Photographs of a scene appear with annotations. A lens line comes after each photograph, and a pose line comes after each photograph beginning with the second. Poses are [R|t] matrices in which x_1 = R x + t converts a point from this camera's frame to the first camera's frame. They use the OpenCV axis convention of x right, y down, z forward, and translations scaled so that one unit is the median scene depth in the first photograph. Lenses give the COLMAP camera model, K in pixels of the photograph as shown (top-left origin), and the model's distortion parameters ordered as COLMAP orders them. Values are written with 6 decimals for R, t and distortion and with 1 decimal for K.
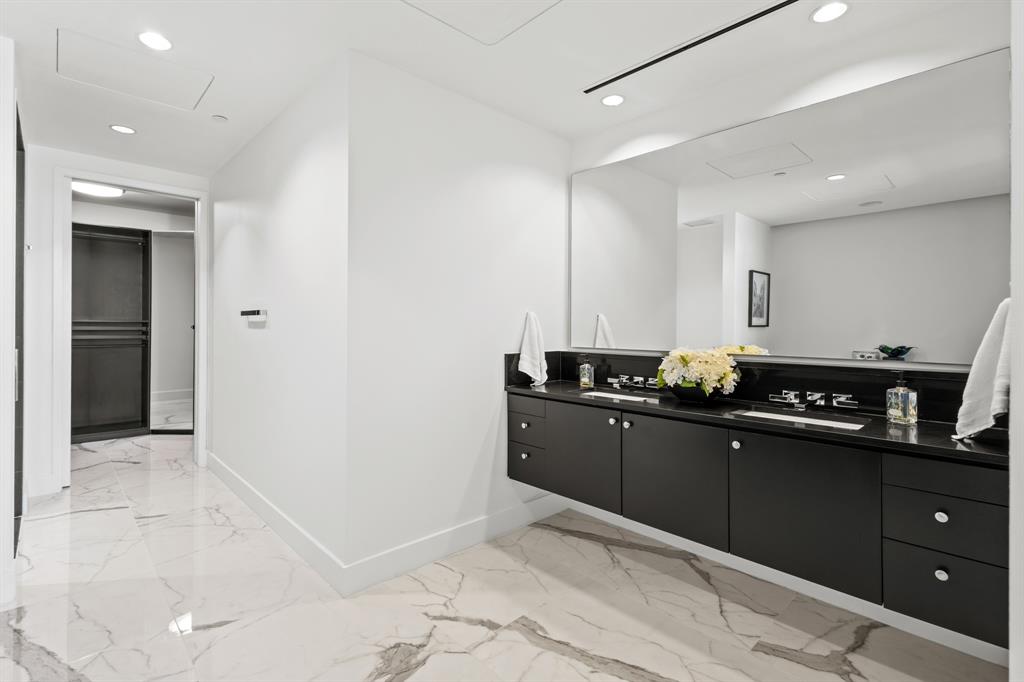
lens RADIAL K [[474.9, 0, 511.7], [0, 474.9, 327.8], [0, 0, 1]] dist [0.012964, -0.004550]
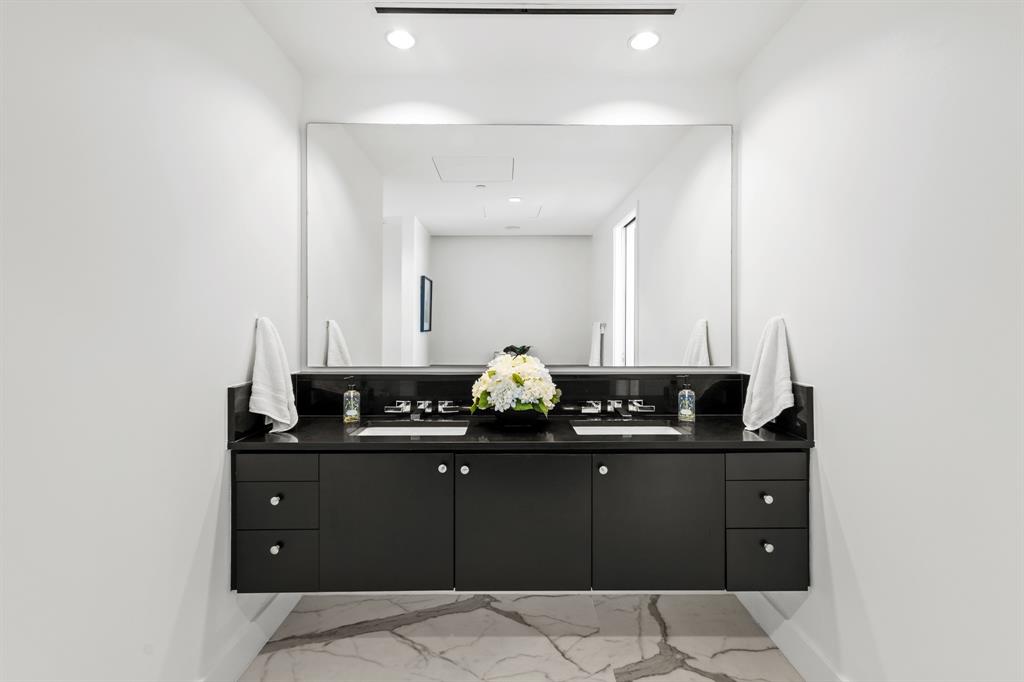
lens RADIAL K [[474.9, 0, 513.8], [0, 474.9, 330.4], [0, 0, 1]] dist [0.012964, -0.004550]
pose [[0.684055, -0.007492, 0.729392, -0.211352], [0.005009, 0.999972, 0.005574, -0.019100], [-0.729414, -0.000160, 0.684073, 0.339682]]
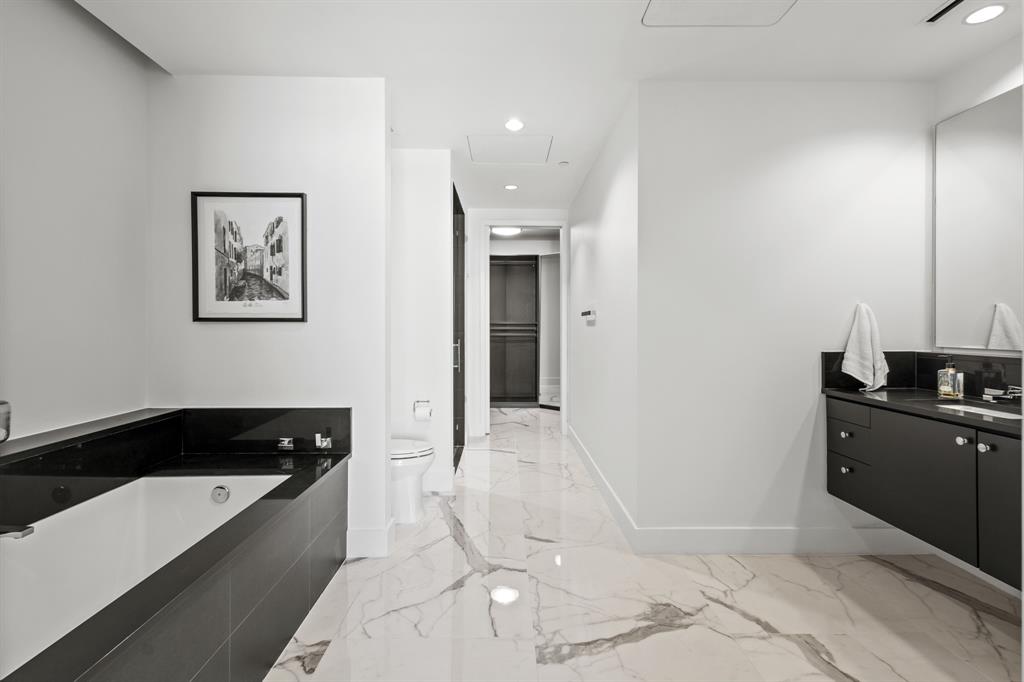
lens RADIAL K [[474.9, 0, 514.1], [0, 474.9, 329.2], [0, 0, 1]] dist [0.012964, -0.004550]
pose [[0.738319, -0.003447, -0.674443, 0.167225], [0.002764, 0.999994, -0.002085, 0.013447], [0.674446, -0.000325, 0.738324, -0.045901]]
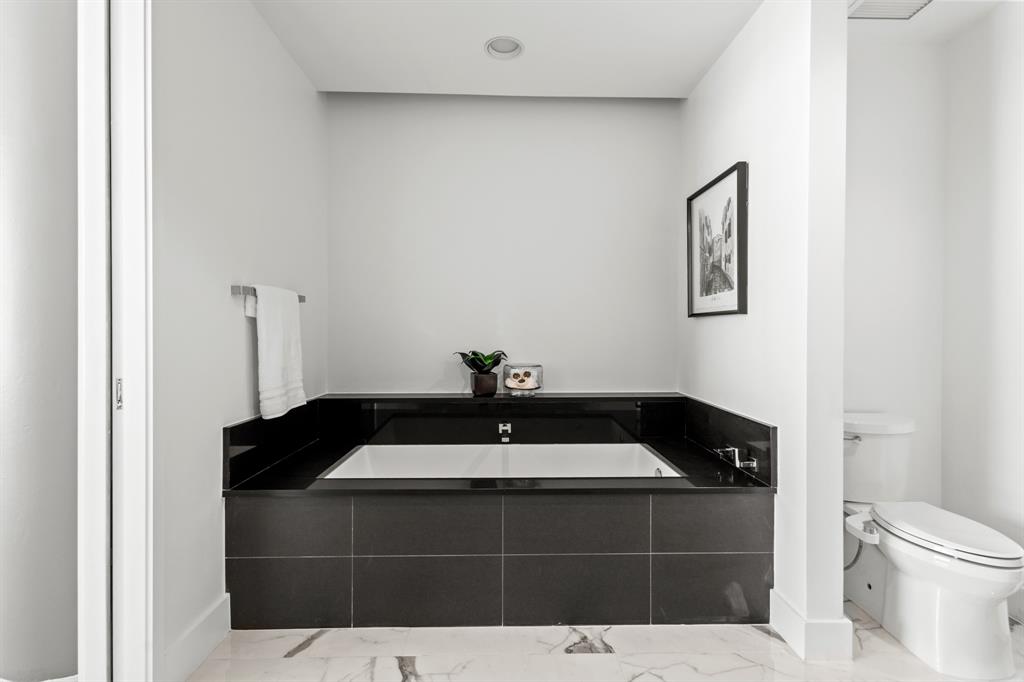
lens RADIAL K [[474.9, 0, 514.4], [0, 474.9, 333.5], [0, 0, 1]] dist [0.012964, -0.004550]
pose [[-0.672881, -0.004511, -0.739737, 0.078255], [-0.009959, 0.999946, 0.002961, 0.028907], [0.739684, 0.009359, -0.672890, 0.584172]]
